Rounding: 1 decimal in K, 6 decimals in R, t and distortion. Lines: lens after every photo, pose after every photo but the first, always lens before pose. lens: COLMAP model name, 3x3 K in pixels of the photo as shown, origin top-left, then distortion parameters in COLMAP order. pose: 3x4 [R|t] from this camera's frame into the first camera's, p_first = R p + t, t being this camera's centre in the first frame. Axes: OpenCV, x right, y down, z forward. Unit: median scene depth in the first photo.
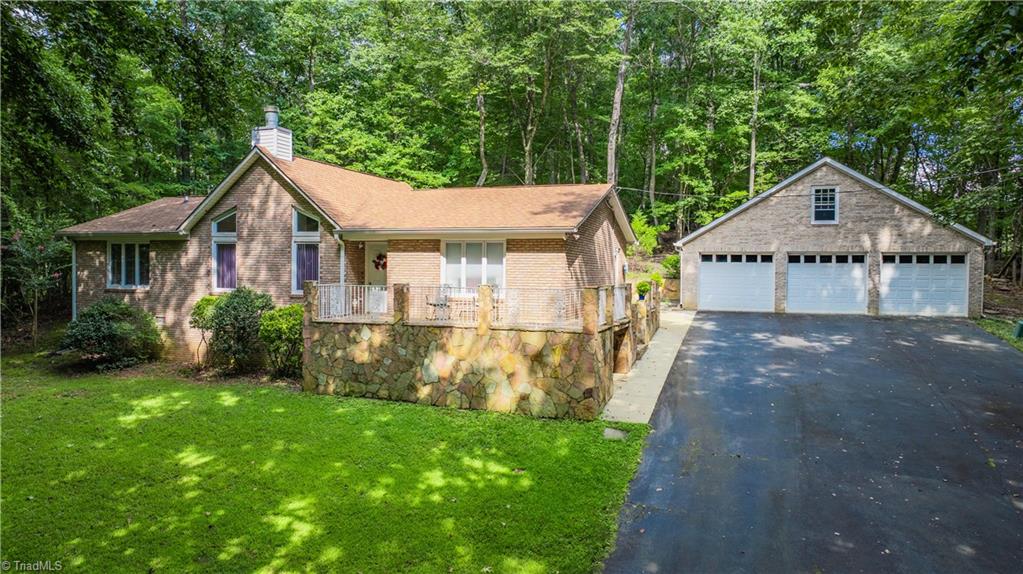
lens RADIAL K [[721.7, 0, 511.5], [0, 721.7, 287.0], [0, 0, 1]] dist [-0.005525, -0.001178]
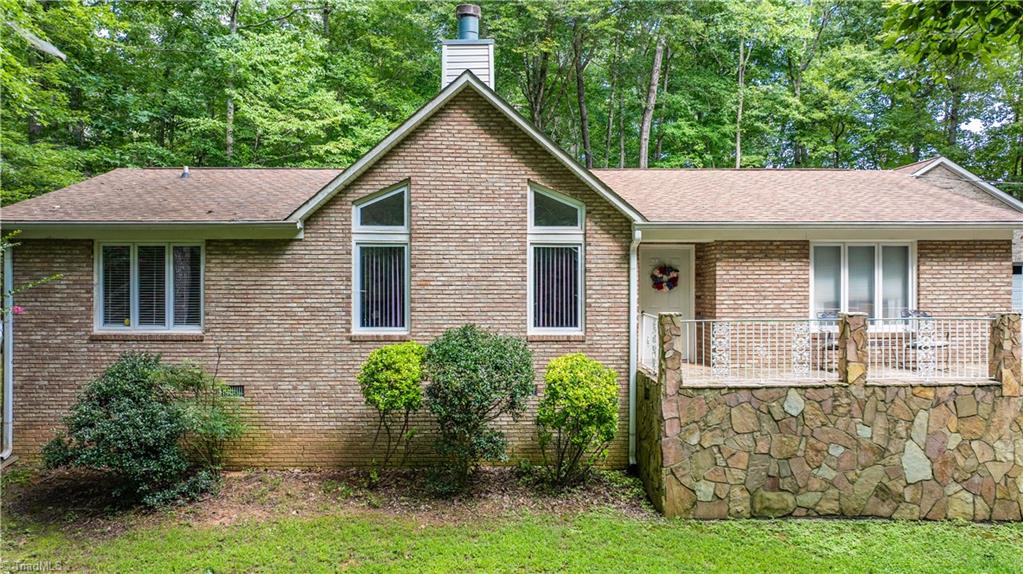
lens RADIAL K [[733.2, 0, 511.5], [0, 733.2, 287.0], [0, 0, 1]] dist [-0.042630, 0.059561]
pose [[0.934909, -0.012806, 0.354656, -0.500437], [0.019905, 0.999668, -0.016374, -0.018139], [-0.354328, 0.022368, 0.934854, 0.444533]]
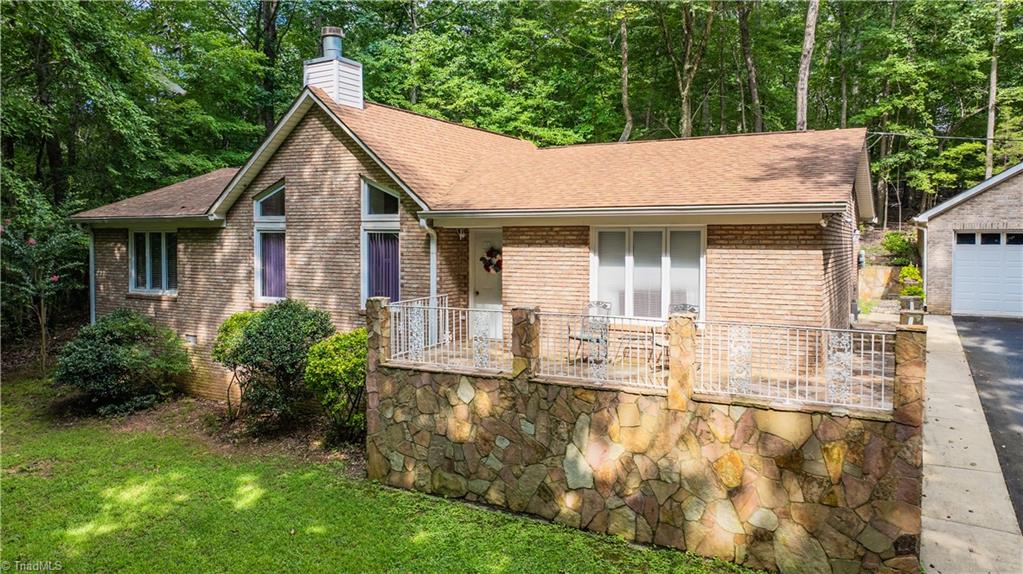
lens RADIAL K [[727.8, 0, 515.8], [0, 727.8, 258.6], [0, 0, 1]] dist [-0.002754, 0.000710]
pose [[0.987295, -0.004331, -0.158838, -0.055955], [0.005317, 0.999969, 0.005784, -0.037807], [0.158808, -0.006555, 0.987288, 0.349988]]
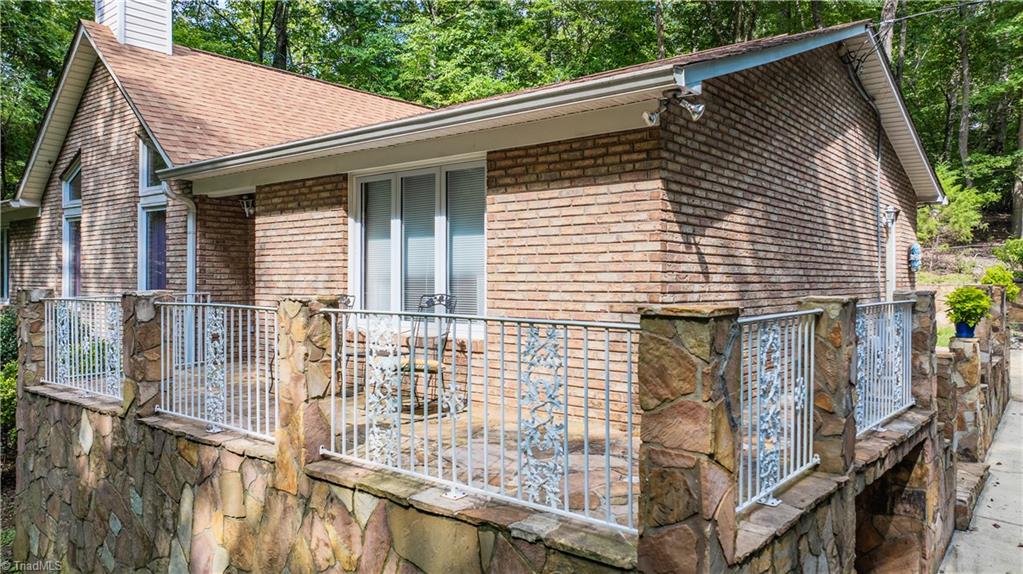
lens RADIAL K [[721.7, 0, 511.5], [0, 721.7, 287.0], [0, 0, 1]] dist [-0.005525, -0.001178]
pose [[0.937467, -0.004516, -0.348044, 0.096676], [-0.000330, 0.999904, -0.013865, -0.002694], [0.348073, 0.013112, 0.937376, 0.606807]]
